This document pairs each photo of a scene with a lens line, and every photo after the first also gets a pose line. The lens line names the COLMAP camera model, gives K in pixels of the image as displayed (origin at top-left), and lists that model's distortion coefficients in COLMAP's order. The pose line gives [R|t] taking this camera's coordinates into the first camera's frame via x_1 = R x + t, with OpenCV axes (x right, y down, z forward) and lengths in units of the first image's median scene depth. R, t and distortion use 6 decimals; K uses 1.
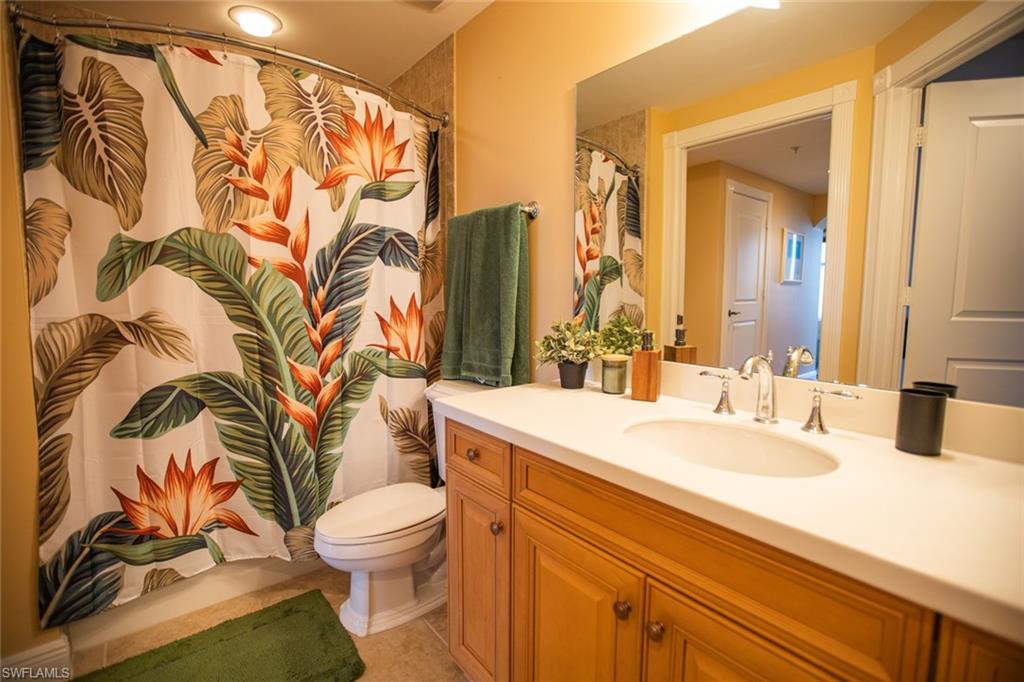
lens RADIAL K [[471.9, 0, 512.0], [0, 471.9, 341.0], [0, 0, 1]] dist [-0.024353, 0.000462]
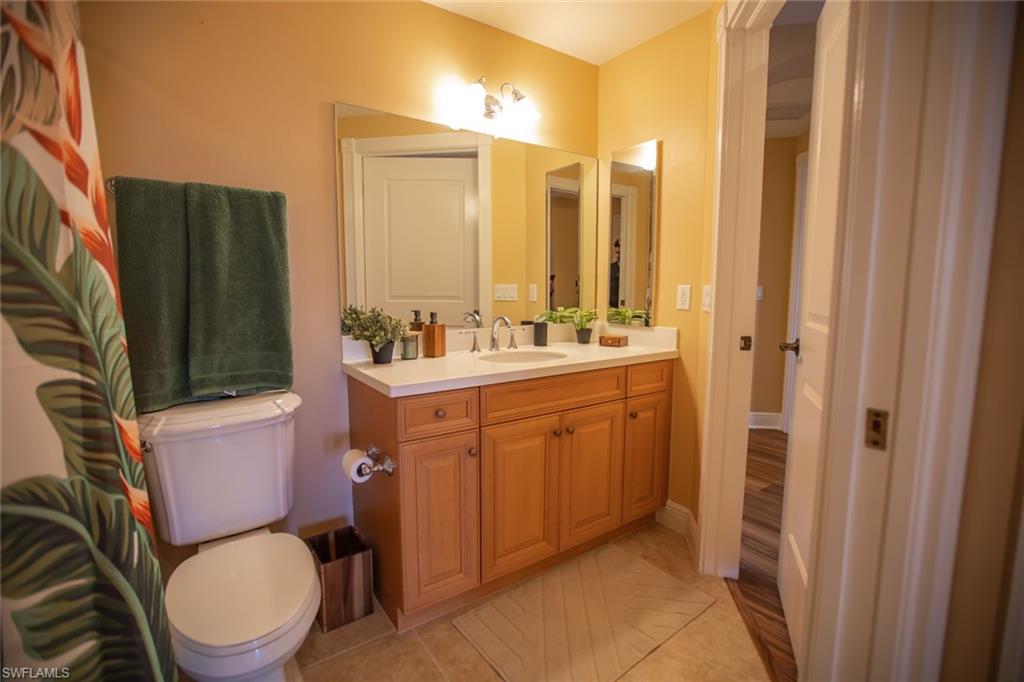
lens RADIAL K [[471.9, 0, 512.0], [0, 471.9, 341.0], [0, 0, 1]] dist [-0.024353, 0.000462]
pose [[0.054456, -0.117835, 0.991539, -0.998999], [0.098145, 0.988836, 0.112123, -0.059936], [-0.993681, 0.091208, 0.065413, 0.541880]]
